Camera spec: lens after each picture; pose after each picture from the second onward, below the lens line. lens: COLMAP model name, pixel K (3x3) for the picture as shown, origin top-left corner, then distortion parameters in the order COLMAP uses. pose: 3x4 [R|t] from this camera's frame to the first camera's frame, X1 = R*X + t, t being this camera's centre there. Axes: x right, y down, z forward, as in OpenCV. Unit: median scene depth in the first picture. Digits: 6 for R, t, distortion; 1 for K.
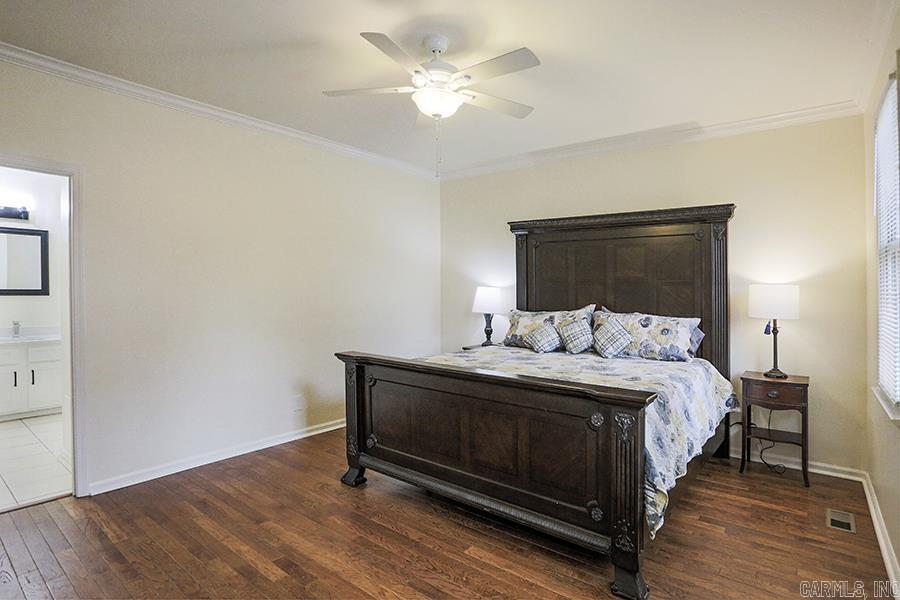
lens RADIAL K [[471.2, 0, 454.5], [0, 471.2, 289.7], [0, 0, 1]] dist [-0.040780, 0.000276]
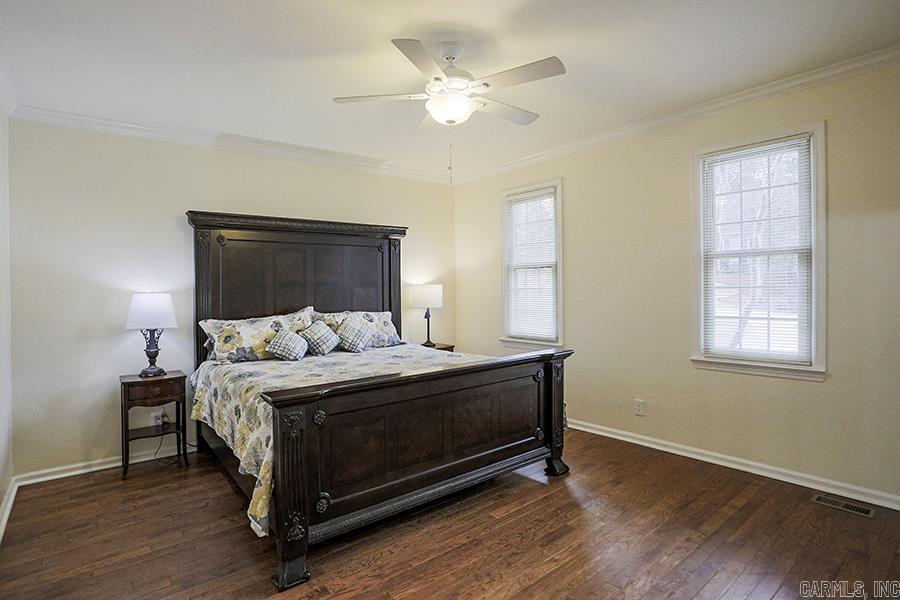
lens RADIAL K [[453.7, 0, 456.2], [0, 453.7, 290.7], [0, 0, 1]] dist [-0.083755, 0.038373]
pose [[0.221425, -0.018568, 0.975001, -0.632736], [0.023294, 0.999634, 0.013747, -0.009556], [-0.974899, 0.019668, 0.221777, 0.501939]]
